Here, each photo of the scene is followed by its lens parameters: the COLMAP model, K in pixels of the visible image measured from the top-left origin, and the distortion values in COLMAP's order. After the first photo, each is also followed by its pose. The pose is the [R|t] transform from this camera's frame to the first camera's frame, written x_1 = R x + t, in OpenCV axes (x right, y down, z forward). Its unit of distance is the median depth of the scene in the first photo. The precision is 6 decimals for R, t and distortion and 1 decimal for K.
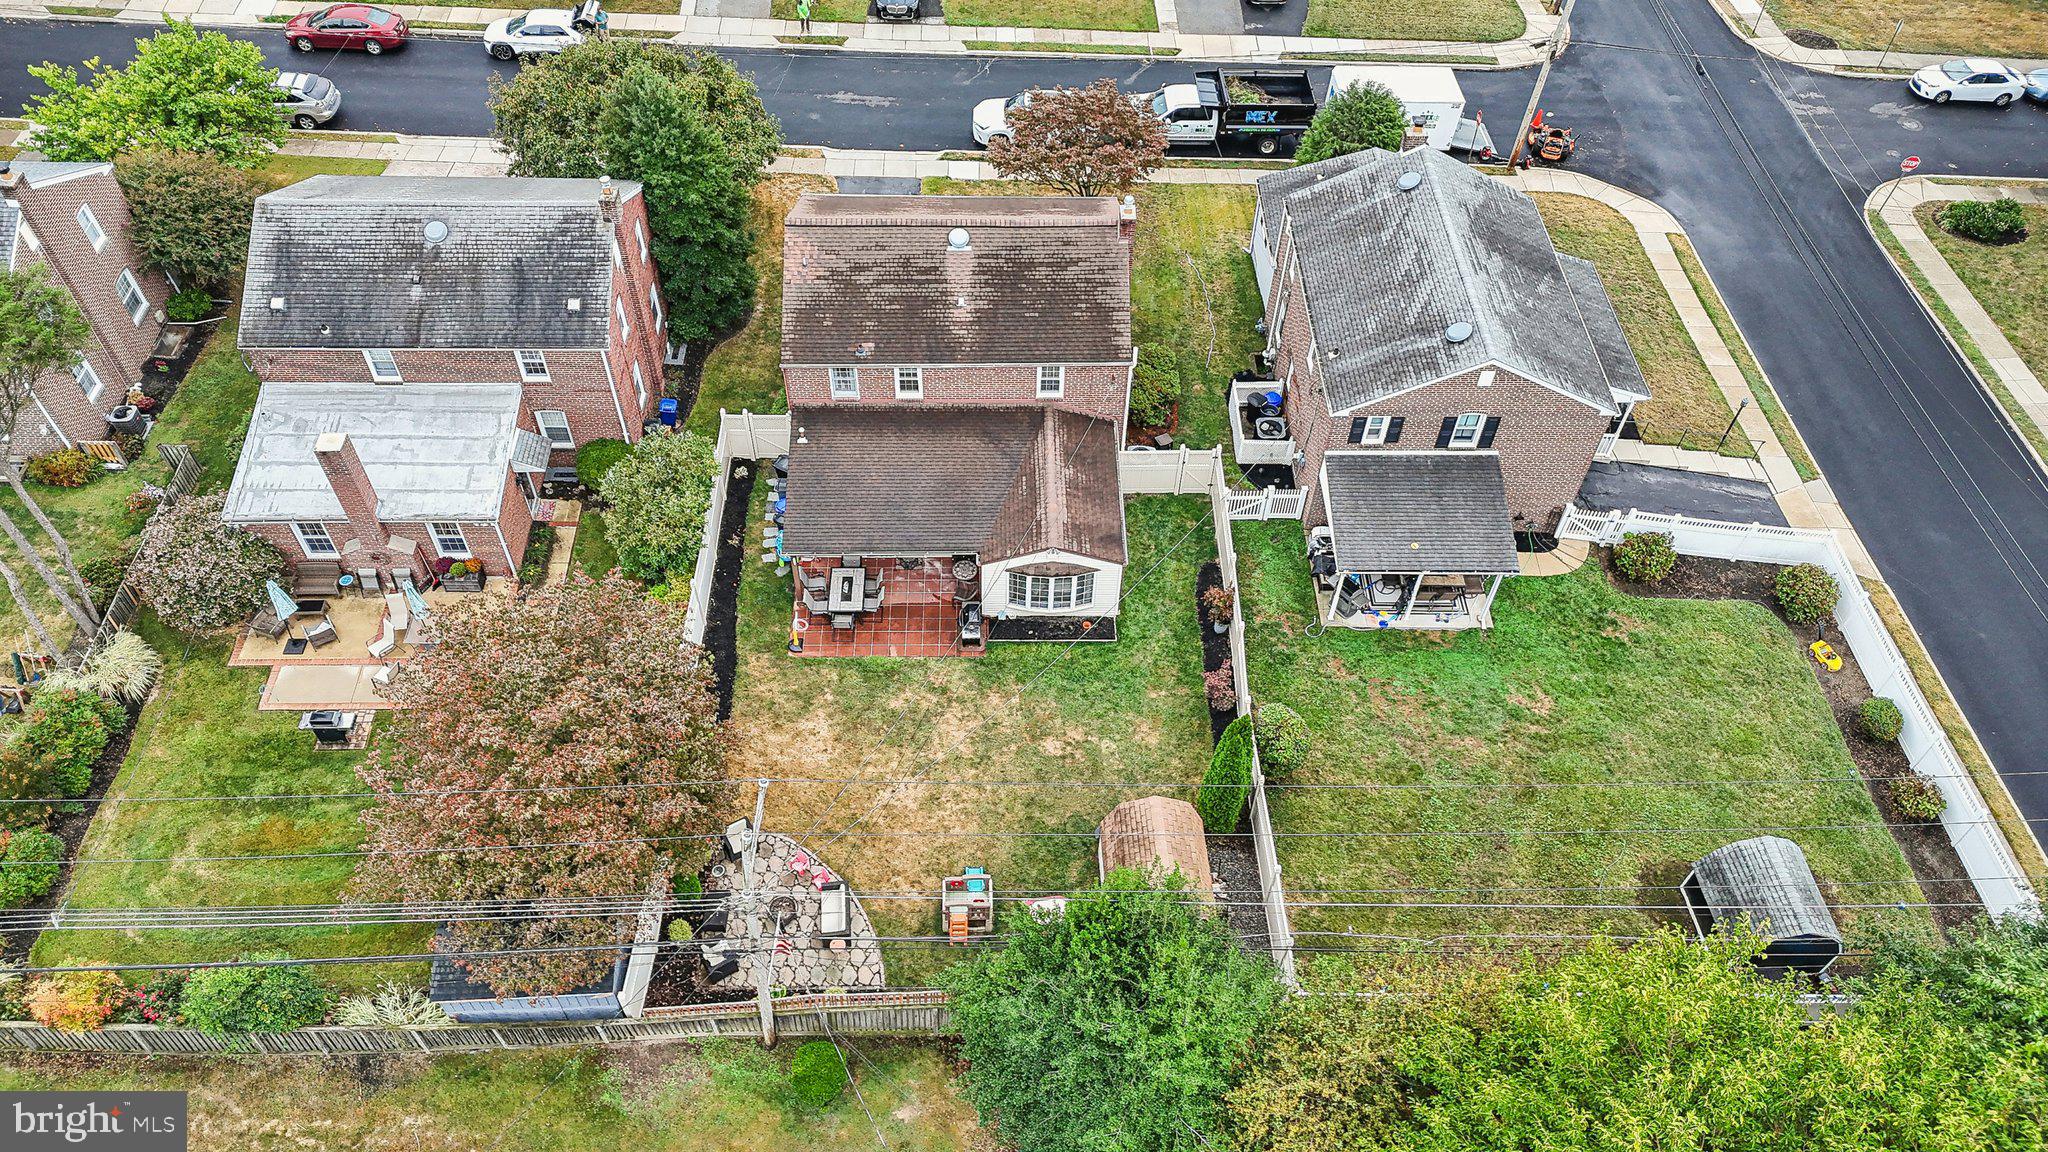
lens RADIAL K [[1415.8, 0, 1024.0], [0, 1415.8, 576.0], [0, 0, 1]] dist [0.144081, -0.185613]
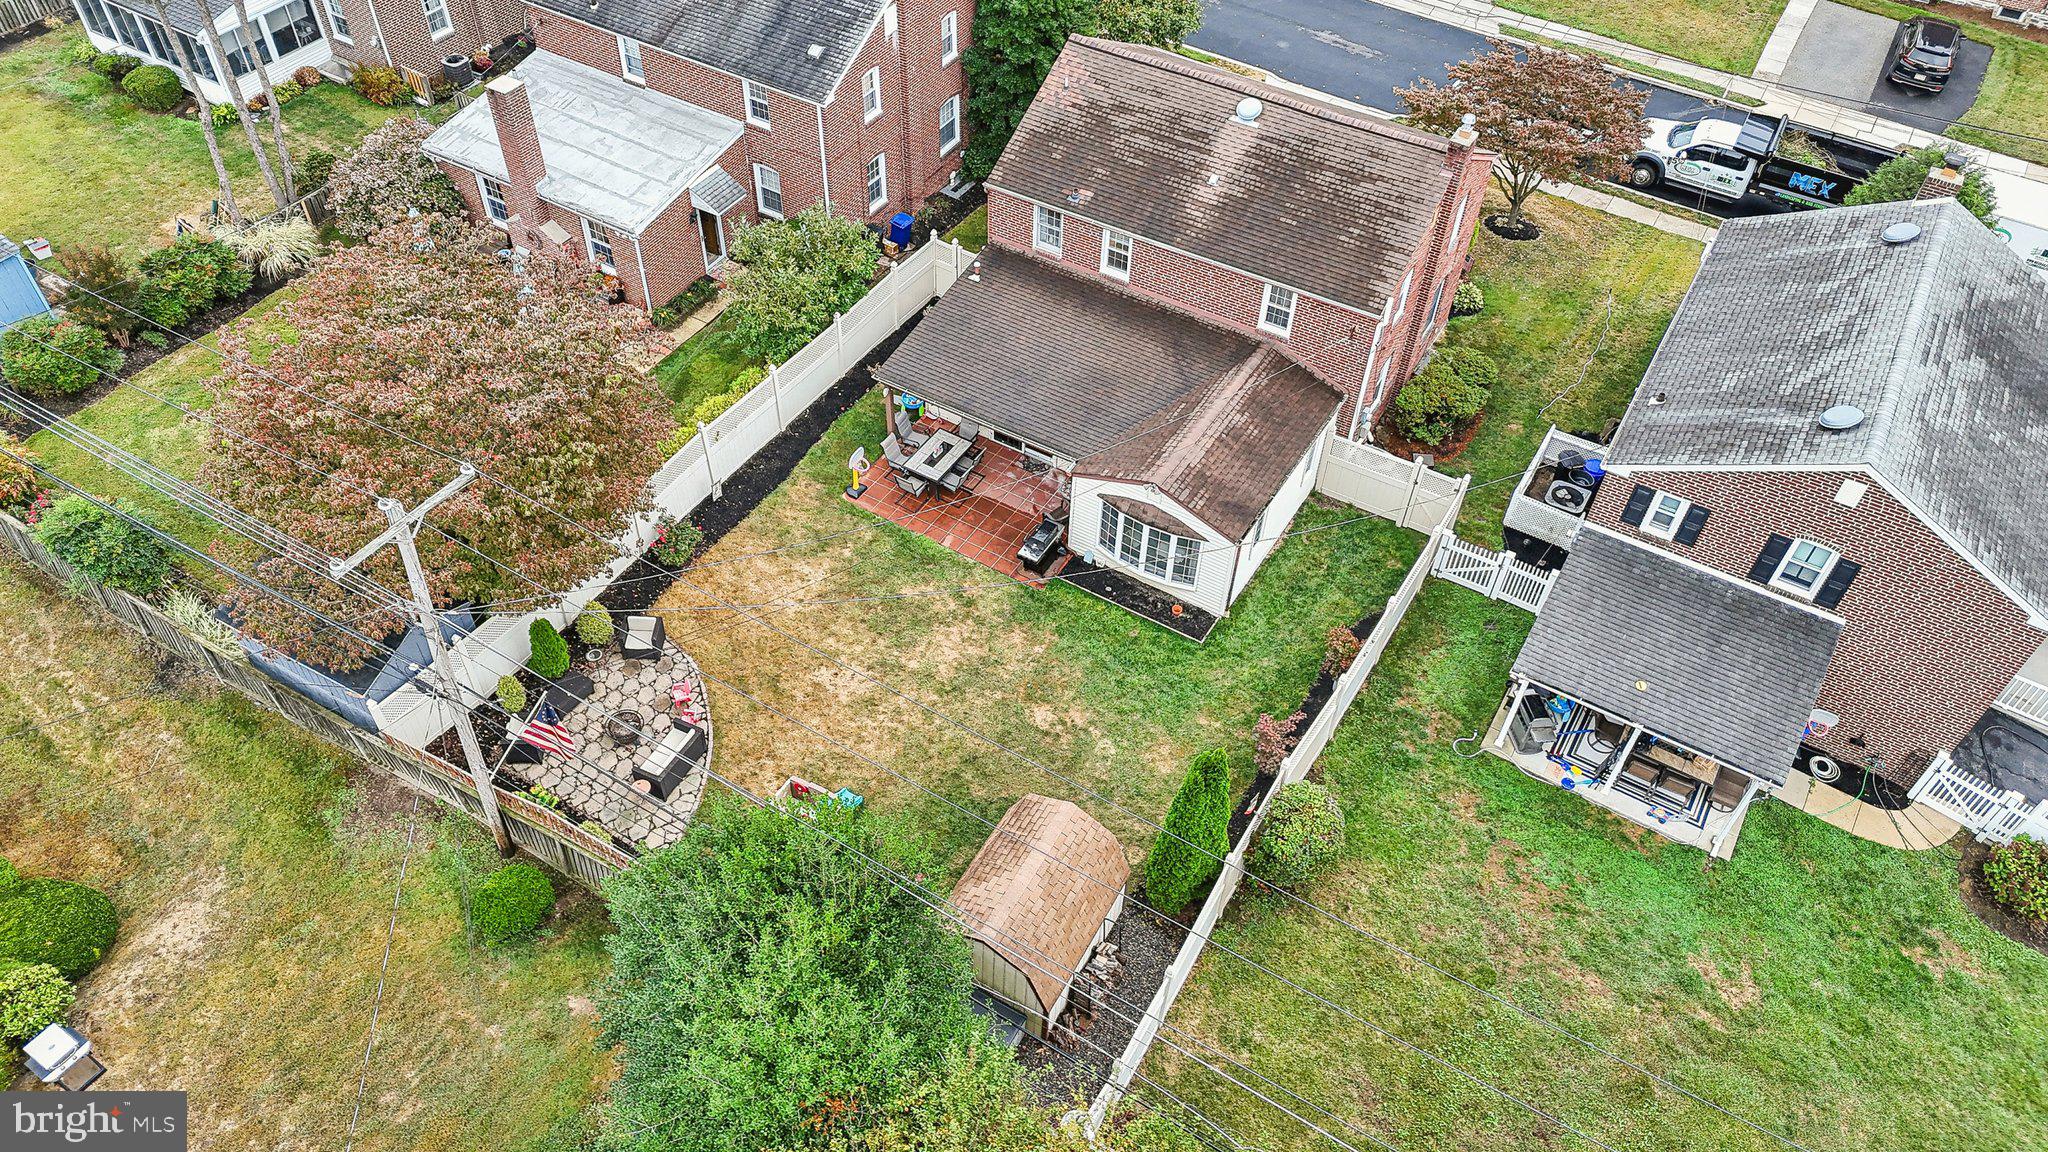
lens RADIAL K [[1425.0, 0, 1024.0], [0, 1425.0, 576.0], [0, 0, 1]] dist [0.084990, -0.071333]
pose [[0.849865, 0.390795, -0.353567, 0.236070], [-0.411477, 0.911240, 0.018123, 0.037838], [0.329267, 0.130083, 0.935234, 0.245529]]
